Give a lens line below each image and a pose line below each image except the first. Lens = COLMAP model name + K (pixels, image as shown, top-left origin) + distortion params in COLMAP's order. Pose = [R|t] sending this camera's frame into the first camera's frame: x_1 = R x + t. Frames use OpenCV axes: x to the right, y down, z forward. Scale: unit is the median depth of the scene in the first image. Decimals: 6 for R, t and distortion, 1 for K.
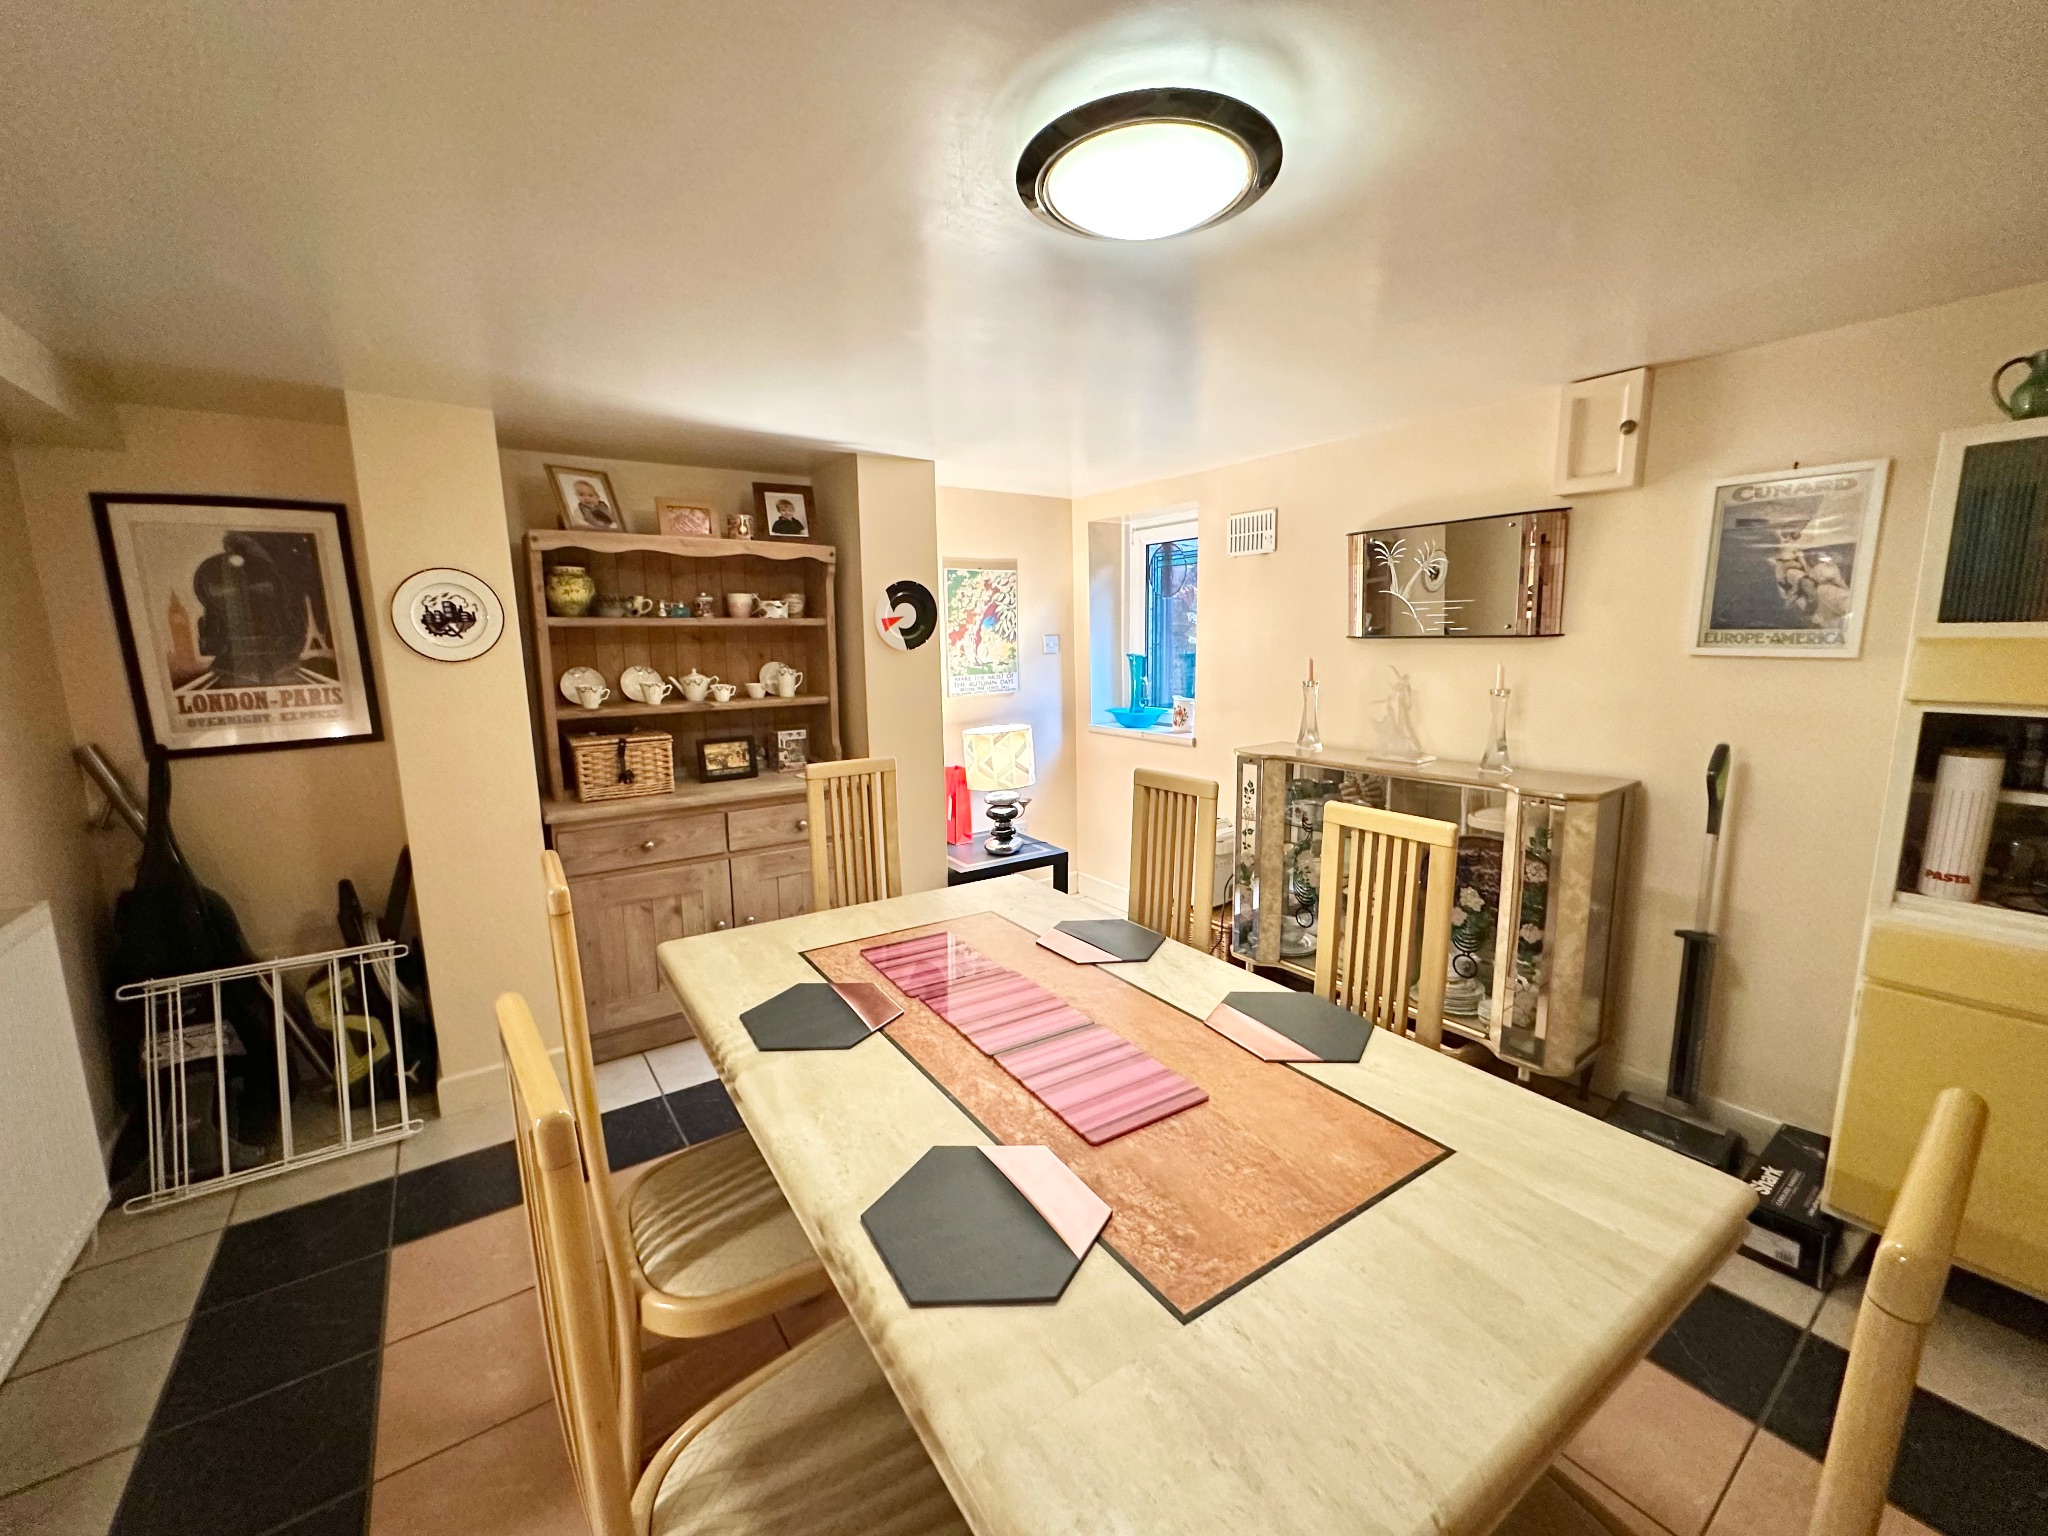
lens RADIAL K [[813.7, 0, 1030.7], [0, 813.7, 769.4], [0, 0, 1]] dist [-0.006156, 0.000776]
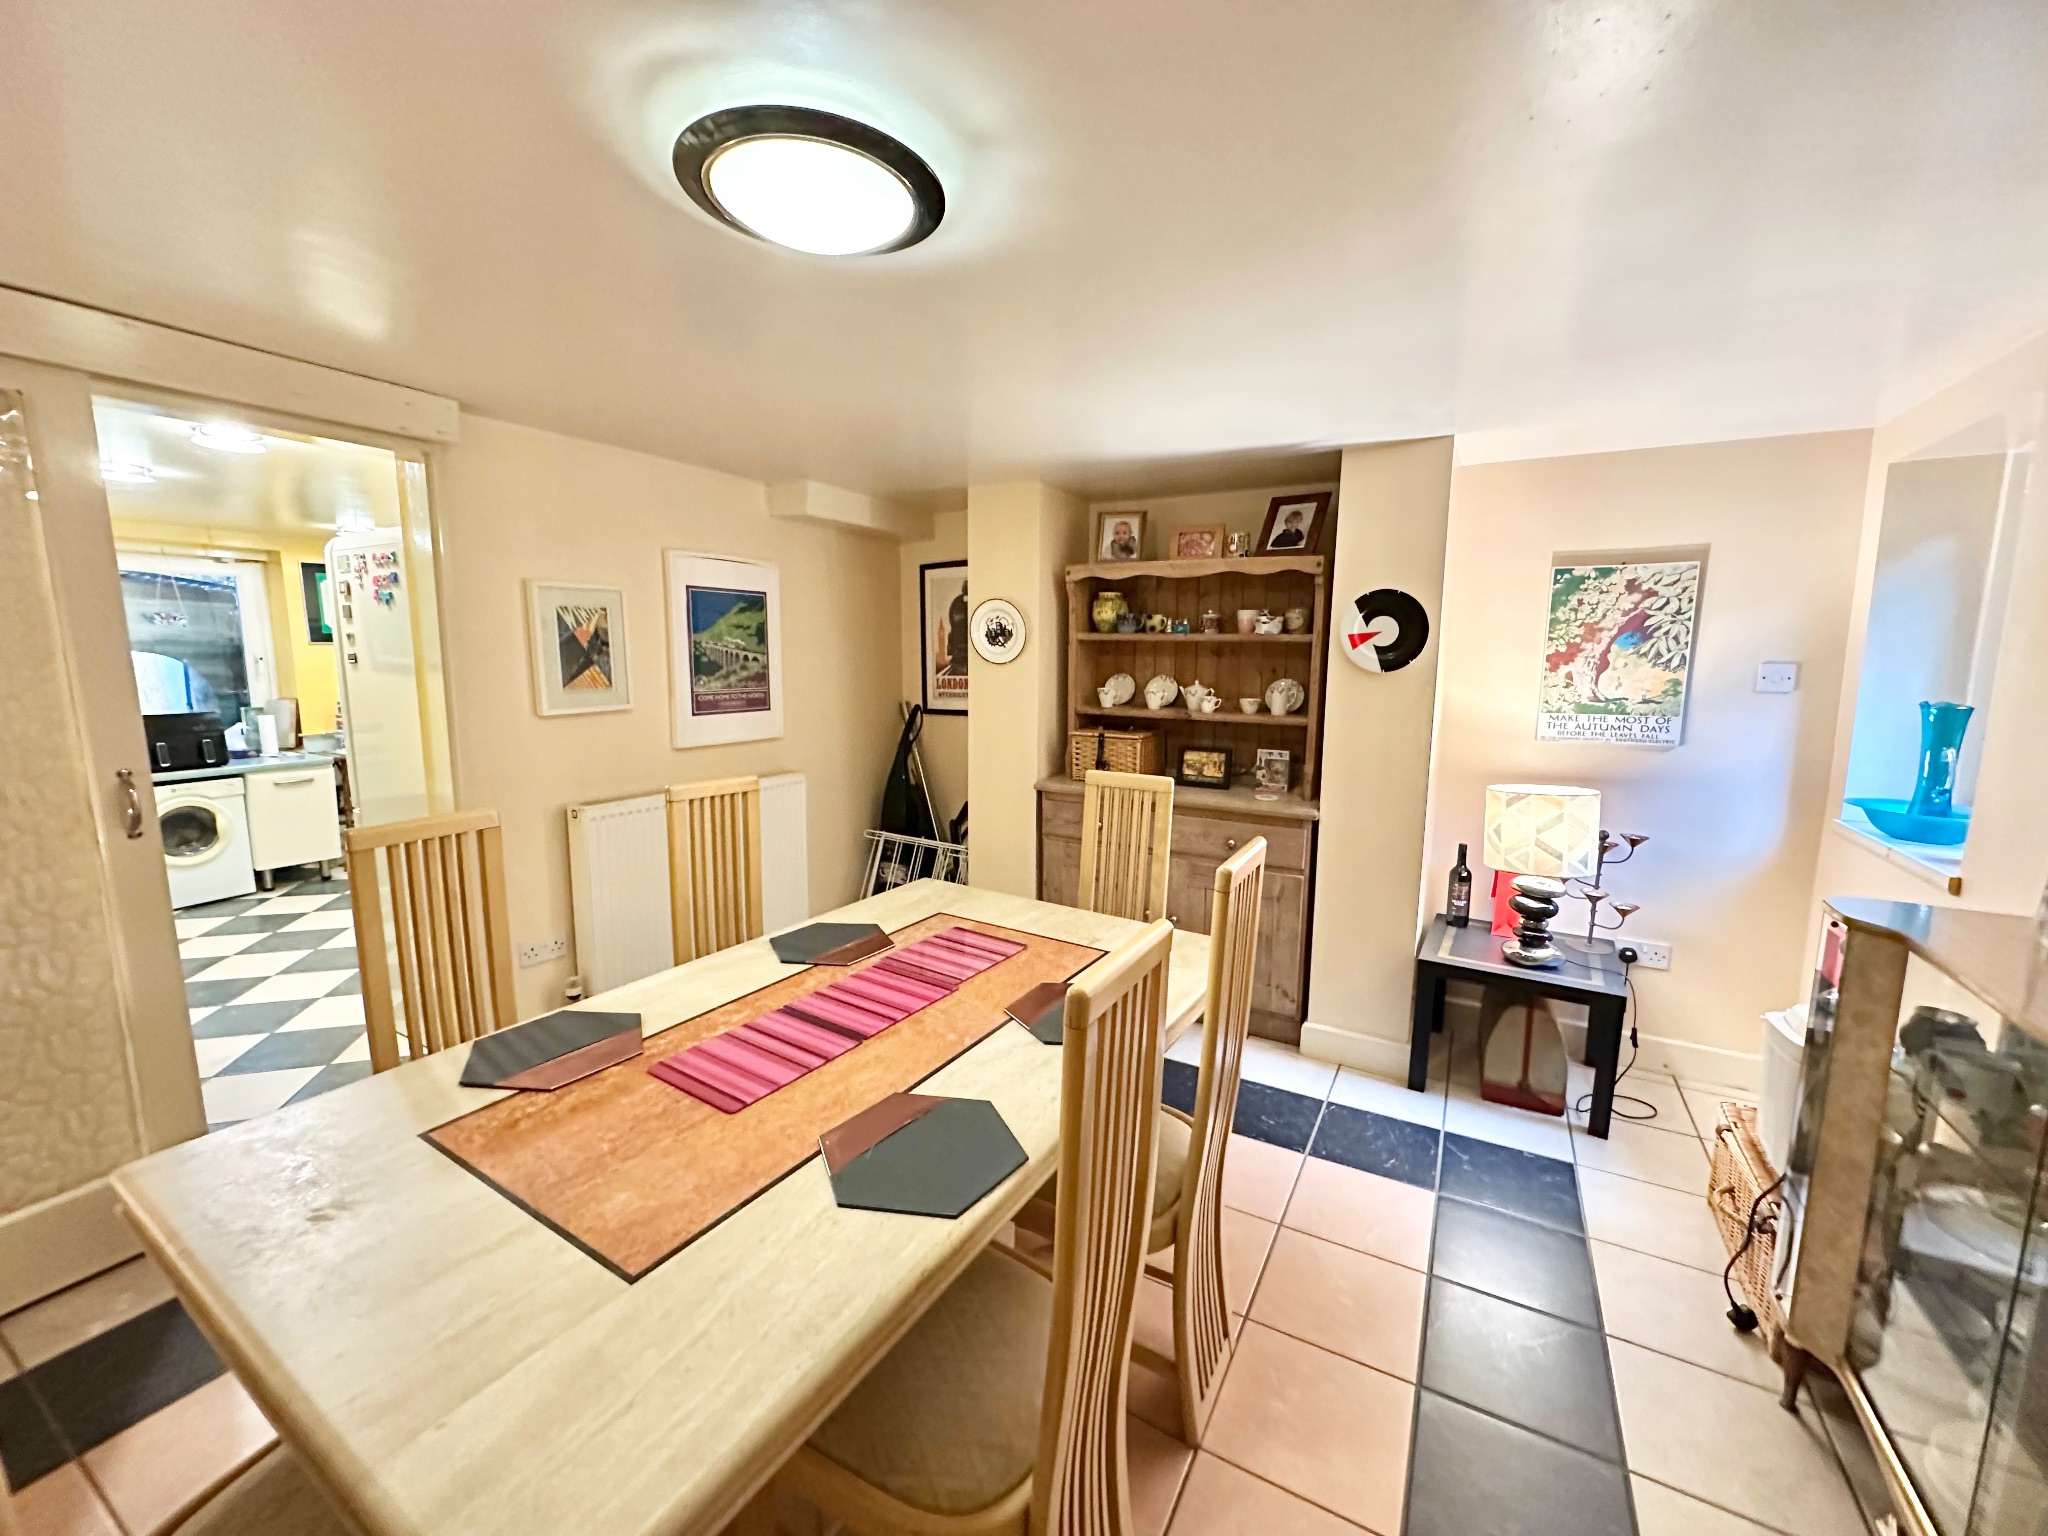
lens RADIAL K [[813.7, 0, 1019.3], [0, 813.7, 768.7], [0, 0, 1]] dist [-0.006156, 0.000776]
pose [[0.419388, 0.148678, -0.895549, 0.466596], [-0.166741, 0.982330, 0.085000, -0.060171], [0.892363, 0.113677, 0.436768, 0.324910]]
